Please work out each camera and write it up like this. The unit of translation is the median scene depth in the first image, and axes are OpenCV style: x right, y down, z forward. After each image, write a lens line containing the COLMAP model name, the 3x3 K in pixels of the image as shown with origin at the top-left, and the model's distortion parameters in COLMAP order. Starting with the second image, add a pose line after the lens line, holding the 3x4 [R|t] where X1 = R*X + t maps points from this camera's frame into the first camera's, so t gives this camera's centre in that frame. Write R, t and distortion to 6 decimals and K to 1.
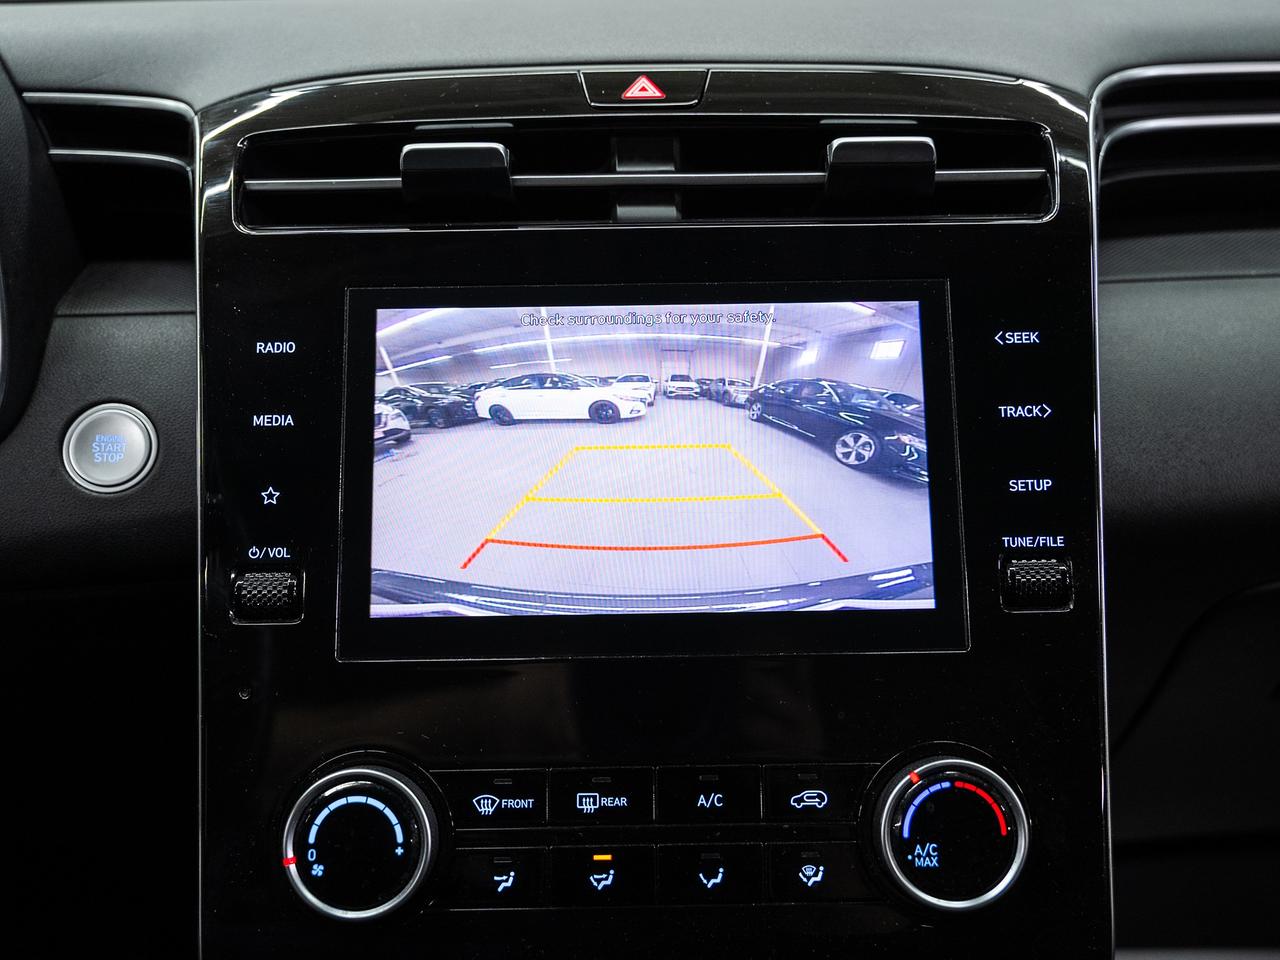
lens RADIAL K [[1262.7, 0, 645.7], [0, 1262.7, 471.2], [0, 0, 1]] dist [-0.019379, 0.000000]
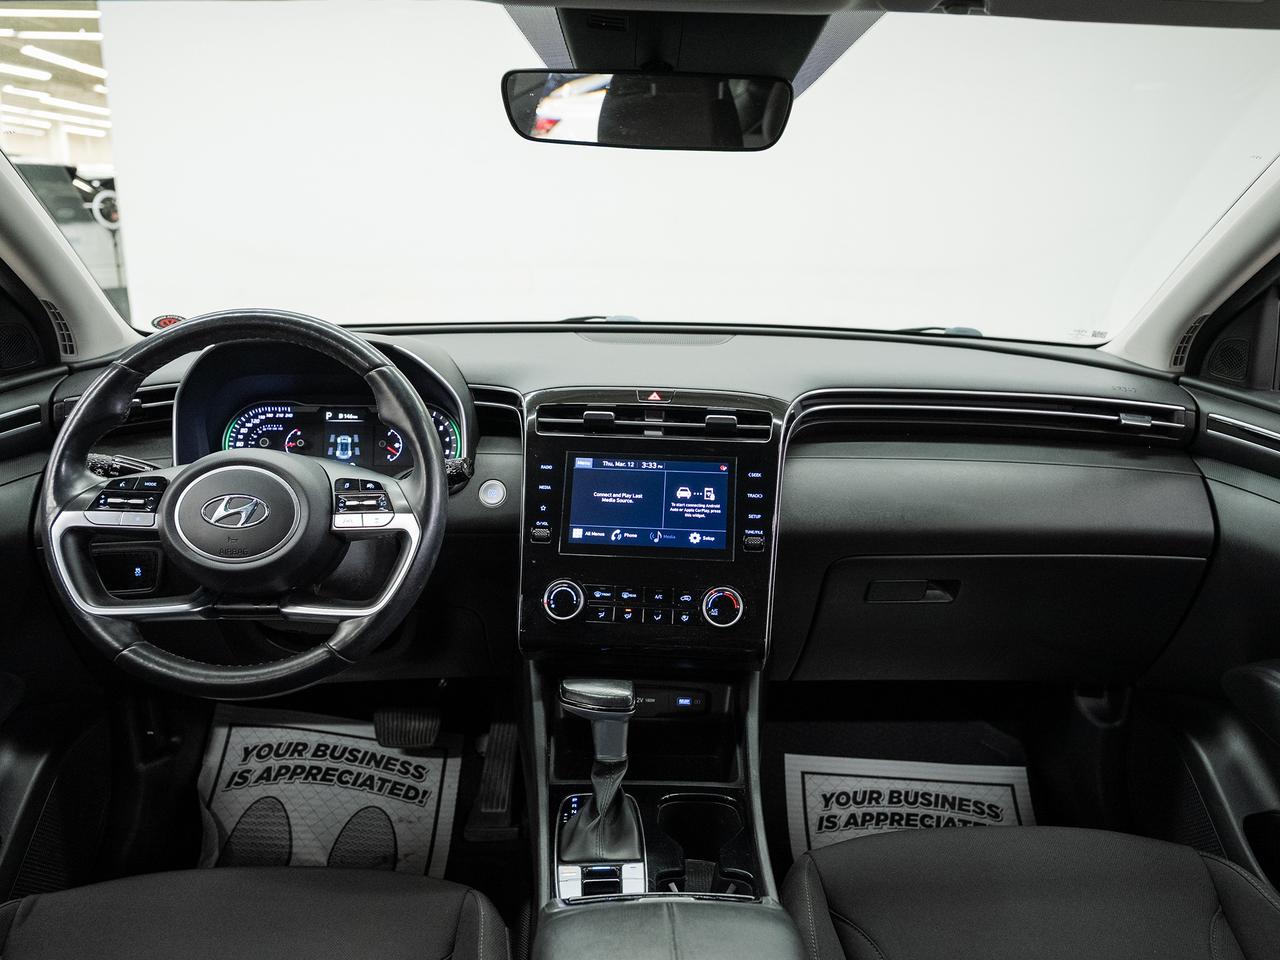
lens RADIAL K [[1044.8, 0, 632.7], [0, 1044.8, 482.5], [0, 0, 1]] dist [-0.009666, -0.002179]
pose [[0.994729, 0.051129, -0.088878, 0.228580], [-0.057315, 0.996003, -0.068502, 0.142703], [0.085020, 0.073235, 0.993684, -2.041536]]
